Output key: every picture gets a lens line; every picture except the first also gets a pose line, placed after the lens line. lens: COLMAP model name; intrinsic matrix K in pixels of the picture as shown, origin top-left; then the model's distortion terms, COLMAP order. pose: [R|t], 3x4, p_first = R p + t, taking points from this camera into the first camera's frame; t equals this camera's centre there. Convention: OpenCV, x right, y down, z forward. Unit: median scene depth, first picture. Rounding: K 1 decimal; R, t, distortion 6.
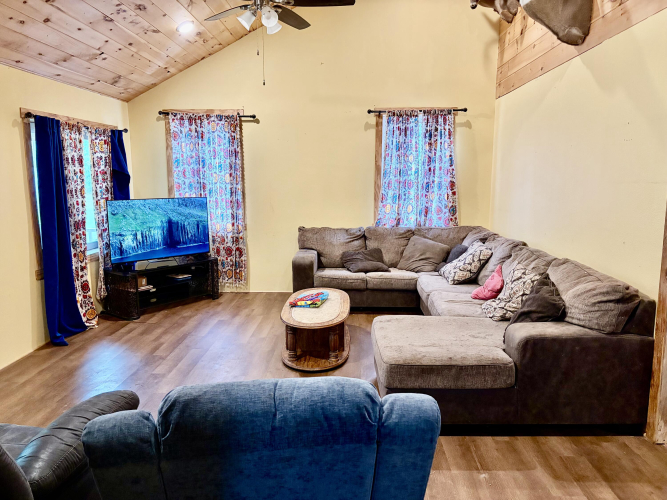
lens RADIAL K [[509.9, 0, 336.0], [0, 509.9, 255.0], [0, 0, 1]] dist [0.056472, -0.055160]
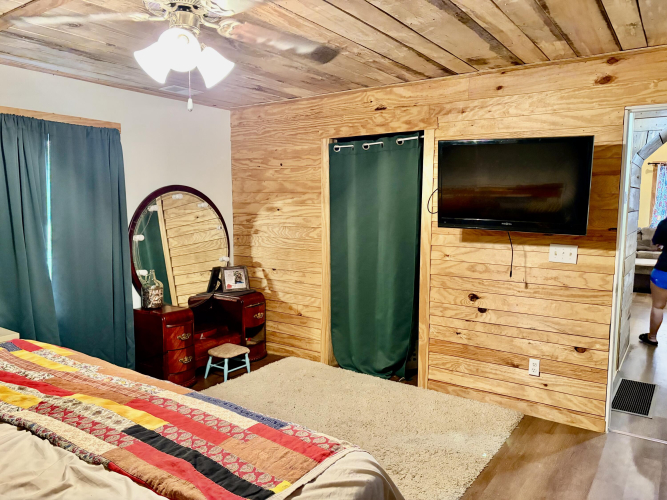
lens RADIAL K [[509.9, 0, 333.5], [0, 509.9, 250.3], [0, 0, 1]] dist [0.056472, -0.055160]
pose [[0.843077, 0.059563, -0.534483, 0.118332], [-0.086375, 0.995943, -0.025256, 0.164802], [0.530810, 0.067459, 0.844801, -1.099624]]
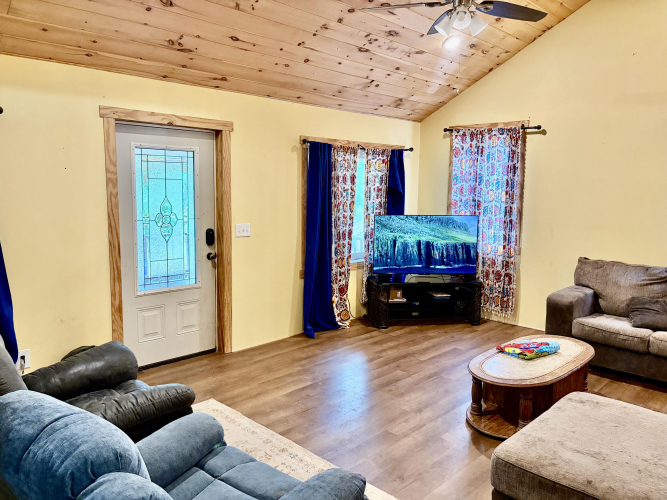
lens RADIAL K [[509.9, 0, 333.8], [0, 509.9, 249.9], [0, 0, 1]] dist [0.056472, -0.055160]
pose [[0.729935, 0.098349, -0.676404, 0.218204], [-0.121476, 0.992506, 0.013220, -0.034545], [0.672636, 0.072517, 0.736412, 0.145860]]
